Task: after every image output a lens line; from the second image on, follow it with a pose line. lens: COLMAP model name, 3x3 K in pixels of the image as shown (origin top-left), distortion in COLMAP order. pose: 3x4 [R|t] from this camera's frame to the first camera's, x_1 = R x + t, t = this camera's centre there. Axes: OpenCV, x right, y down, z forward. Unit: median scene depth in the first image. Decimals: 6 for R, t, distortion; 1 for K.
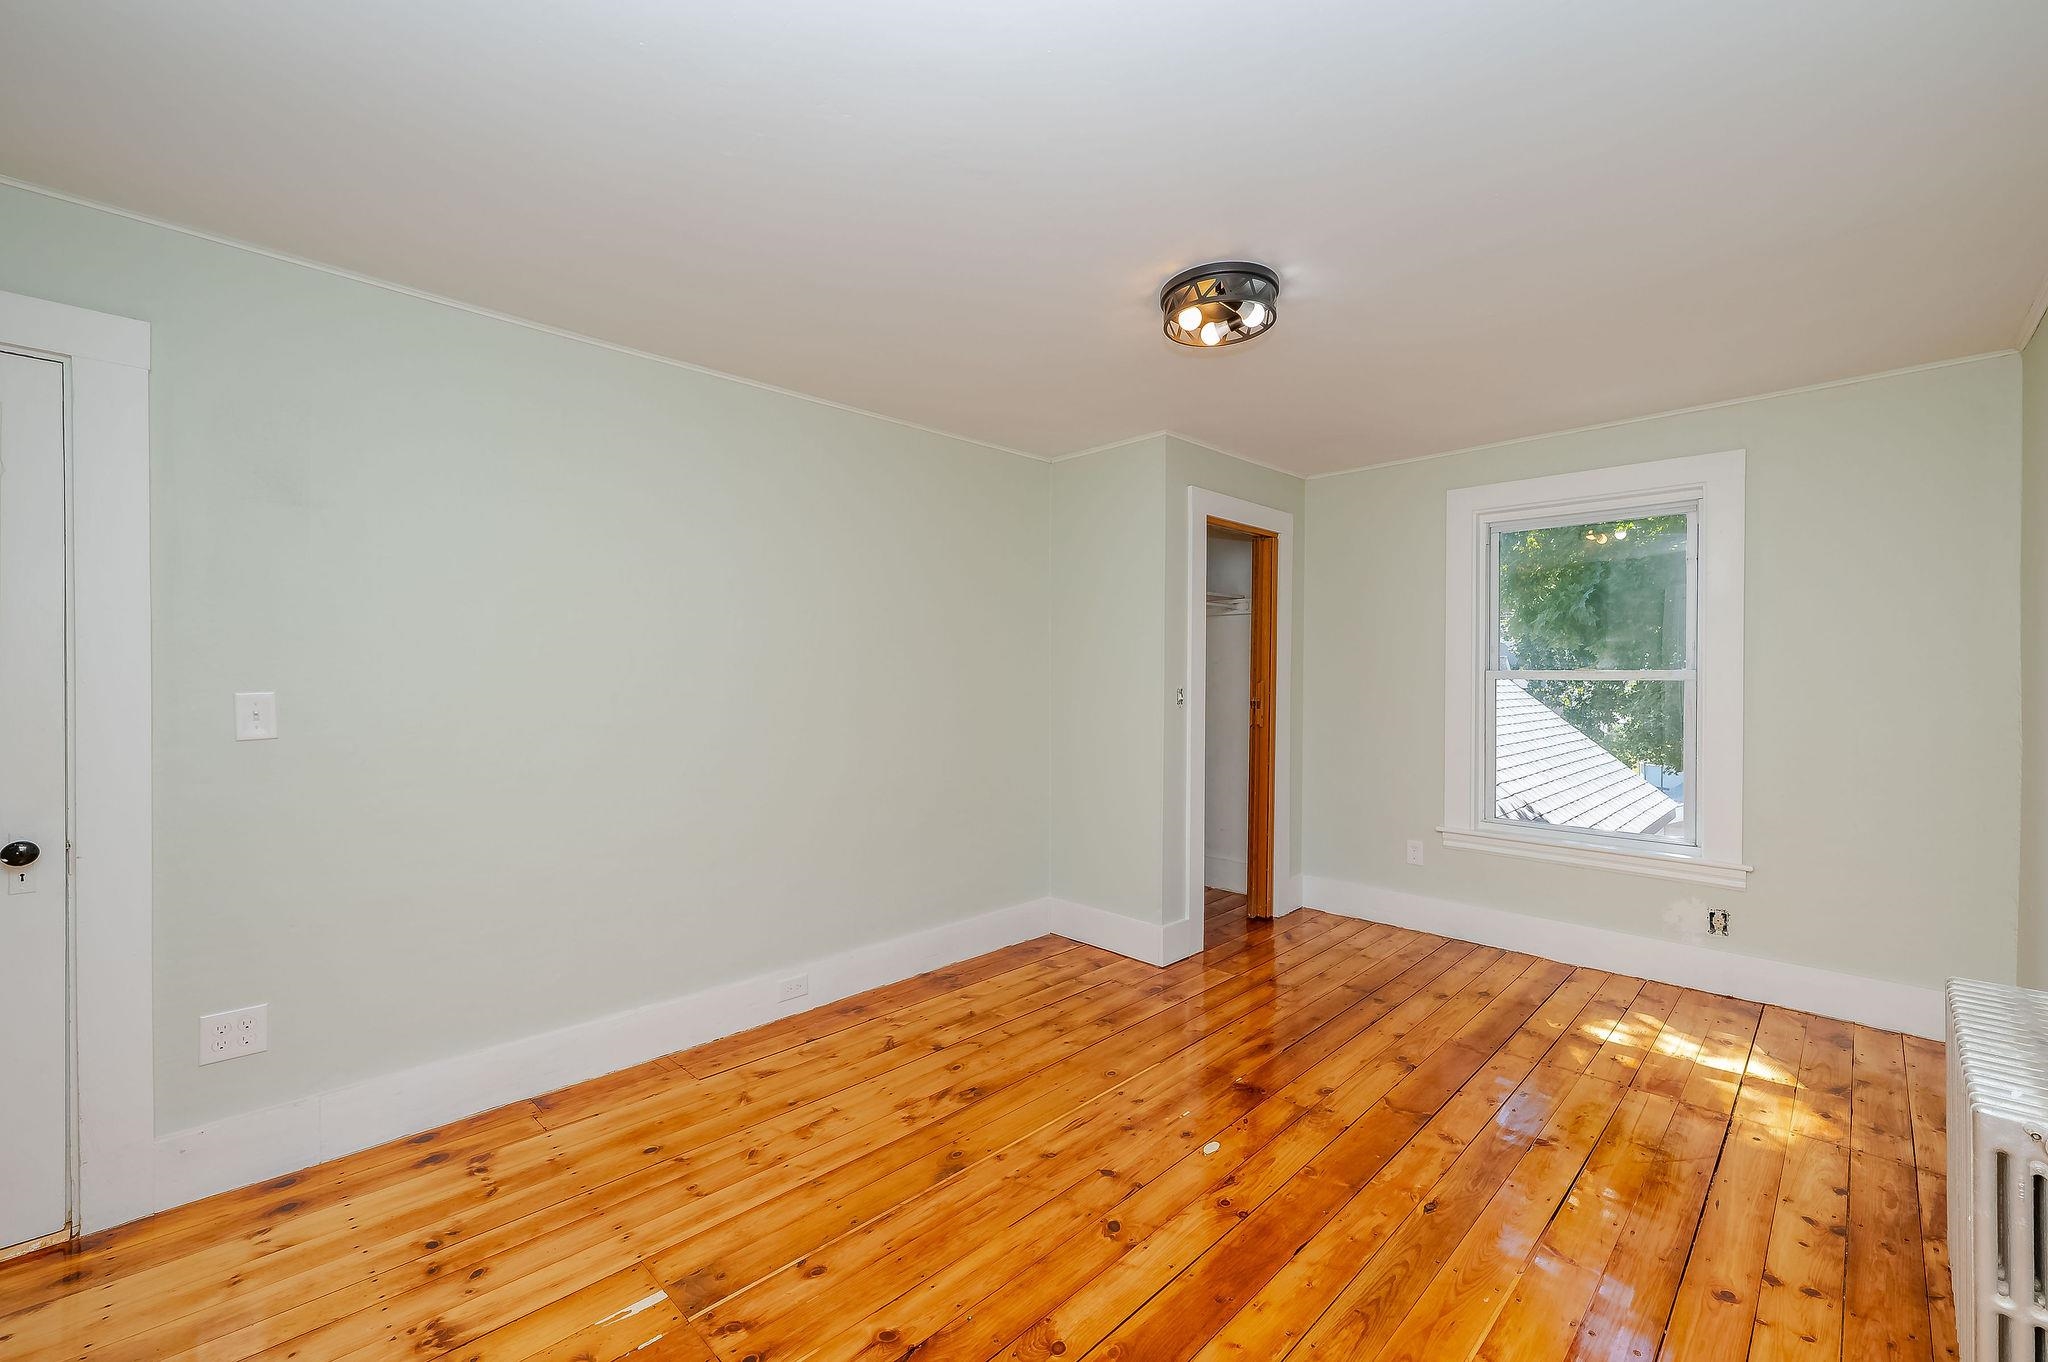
lens RADIAL K [[832.7, 0, 999.2], [0, 832.7, 683.3], [0, 0, 1]] dist [0.005354, -0.001802]
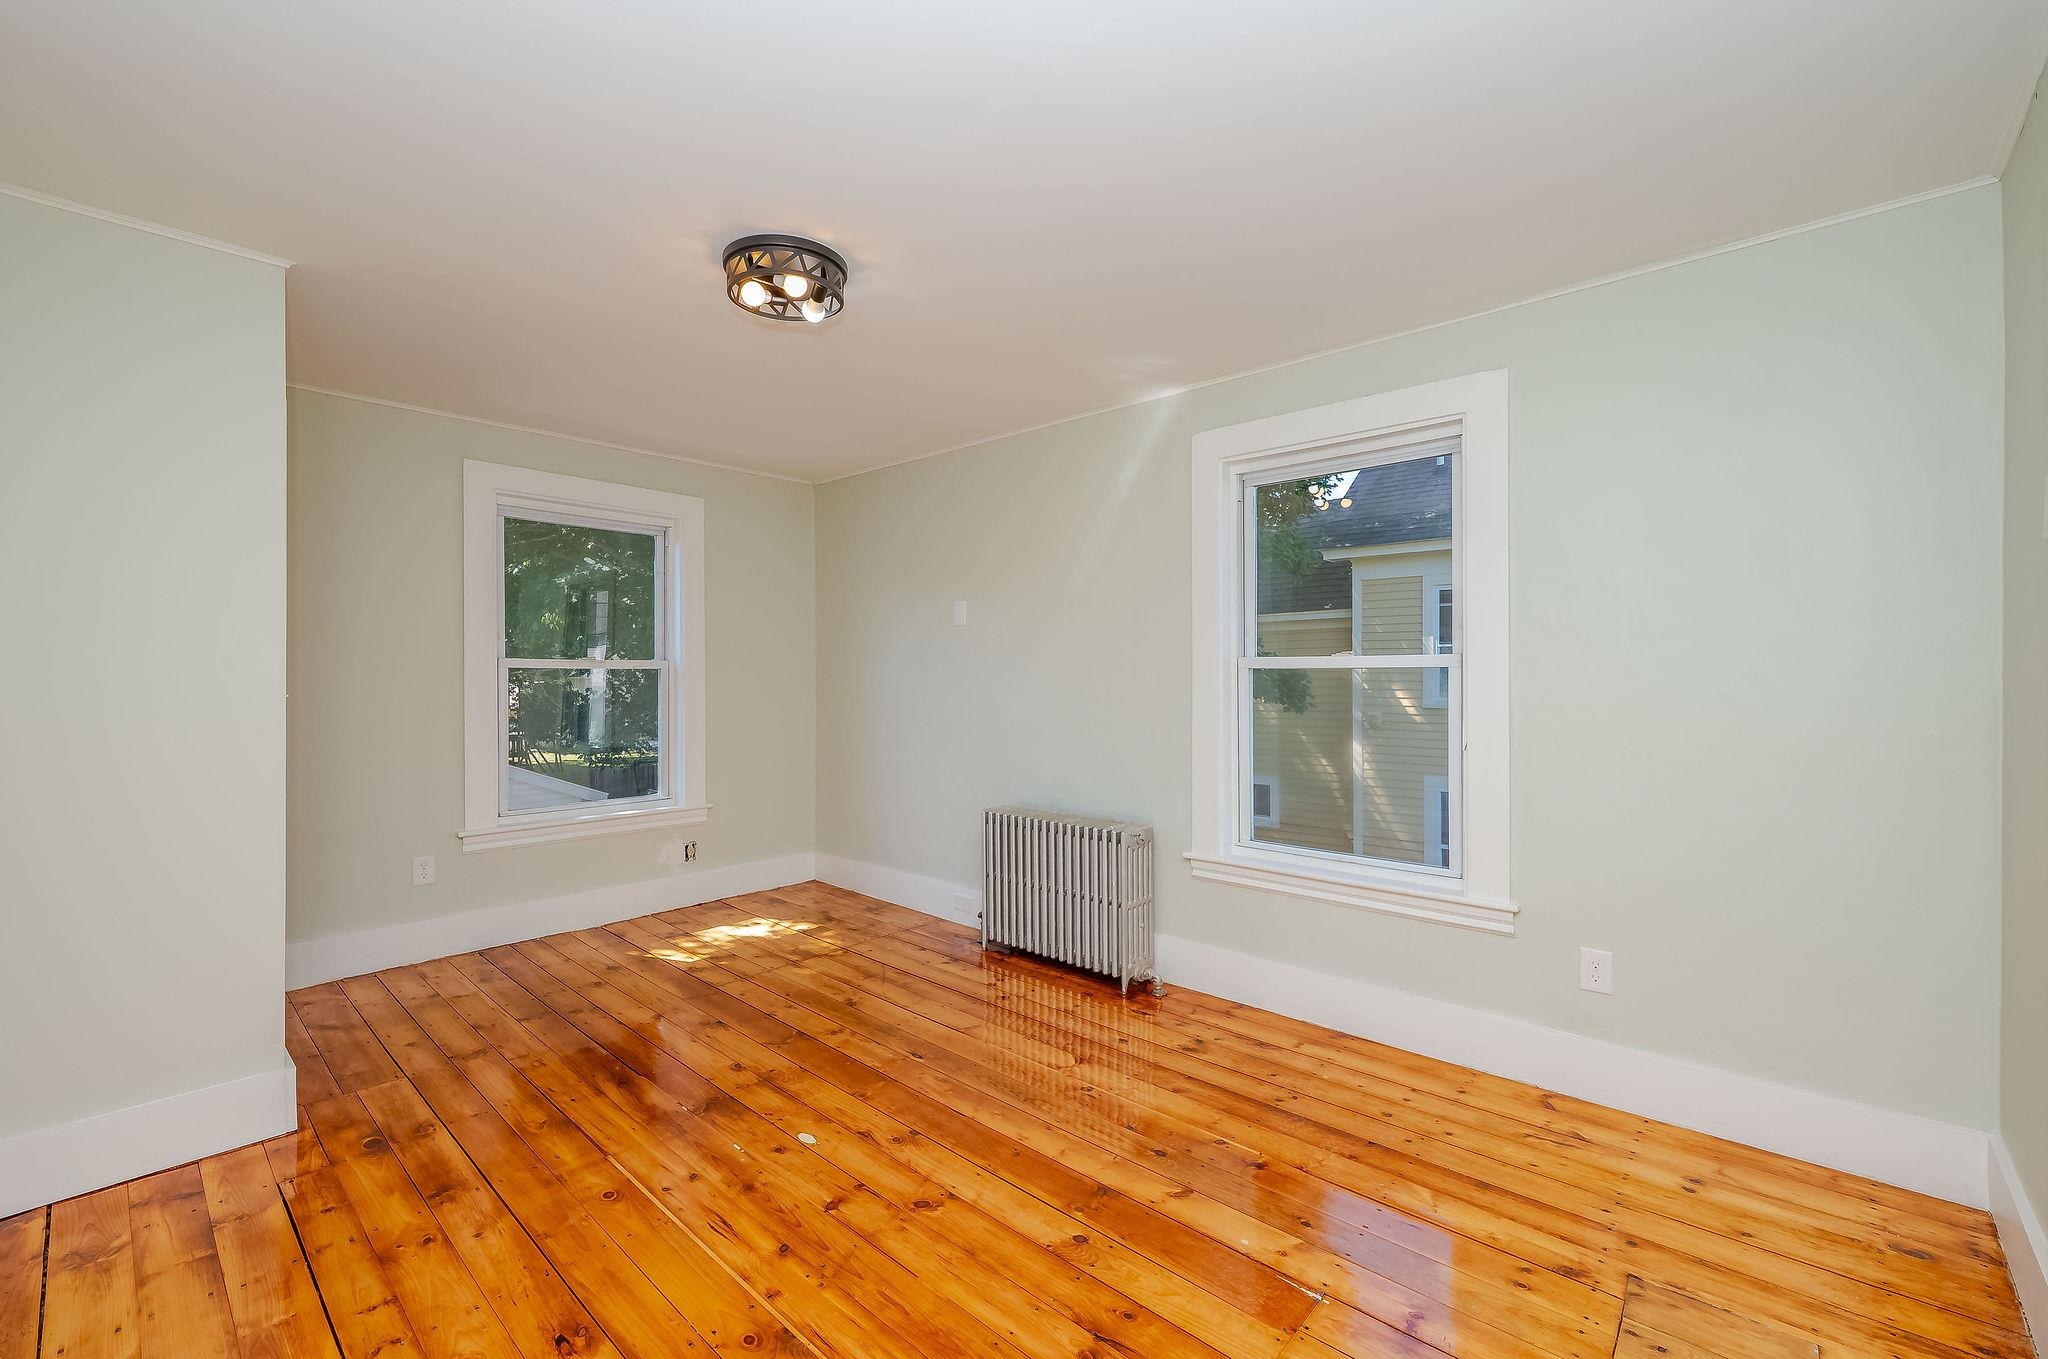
lens RADIAL K [[832.7, 0, 1064.1], [0, 832.7, 668.4], [0, 0, 1]] dist [0.005354, -0.001802]
pose [[-0.082046, 0.004328, 0.996619, -0.726663], [0.006904, 0.999969, -0.003774, 0.008155], [-0.996605, 0.006571, -0.082073, 0.748479]]
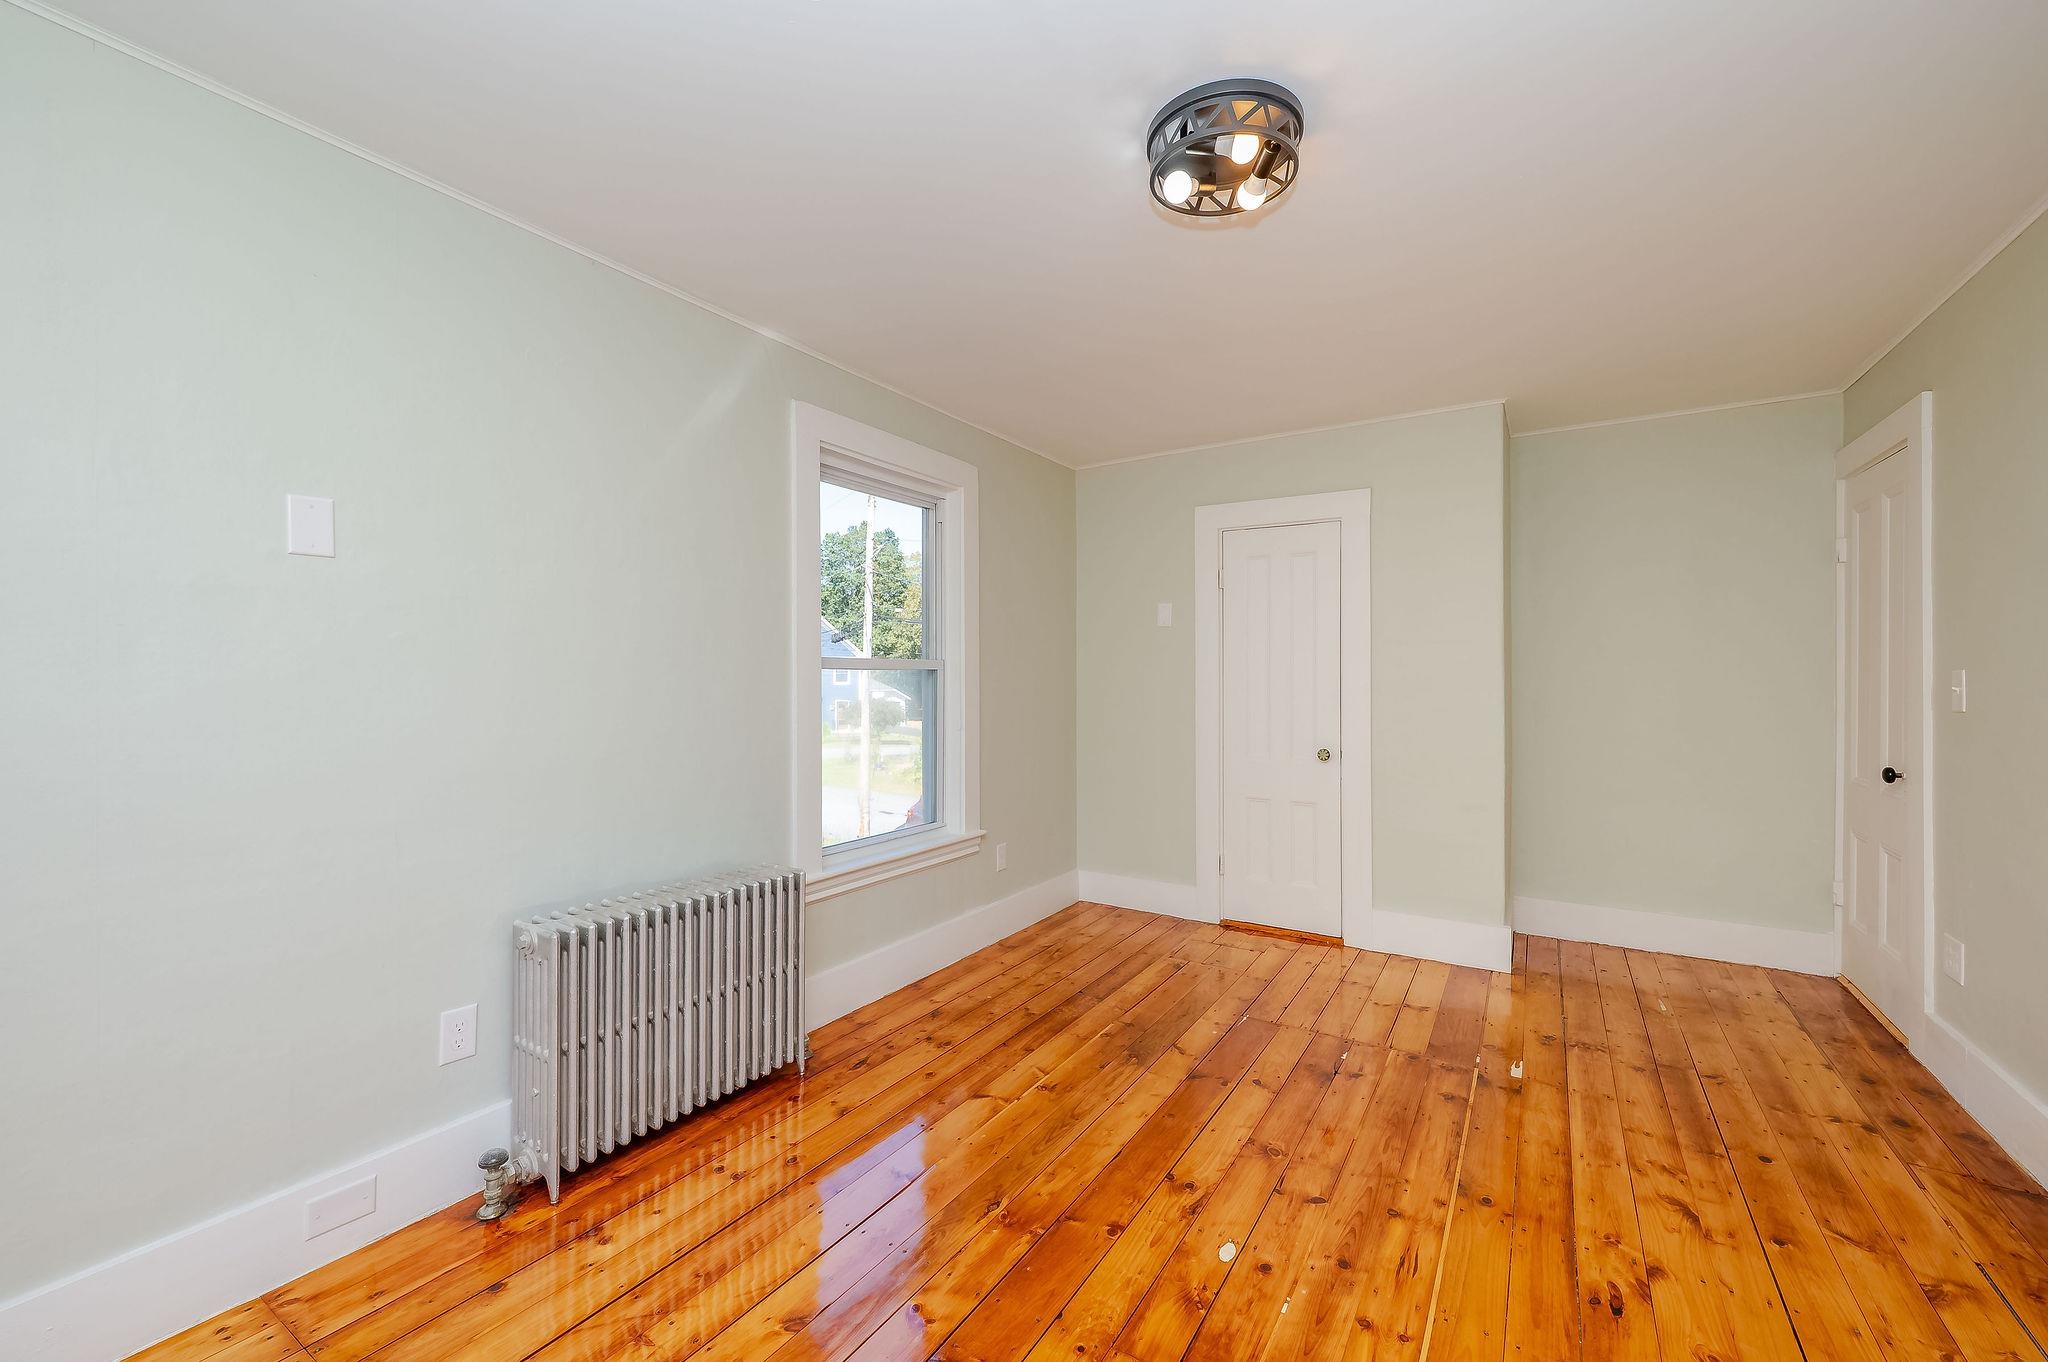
lens RADIAL K [[832.7, 0, 959.2], [0, 832.7, 684.0], [0, 0, 1]] dist [0.005354, -0.001802]
pose [[-0.984005, 0.000089, -0.178140, 0.626187], [-0.001380, 0.999966, 0.008124, 0.006715], [0.178135, 0.008240, -0.983972, 1.675206]]
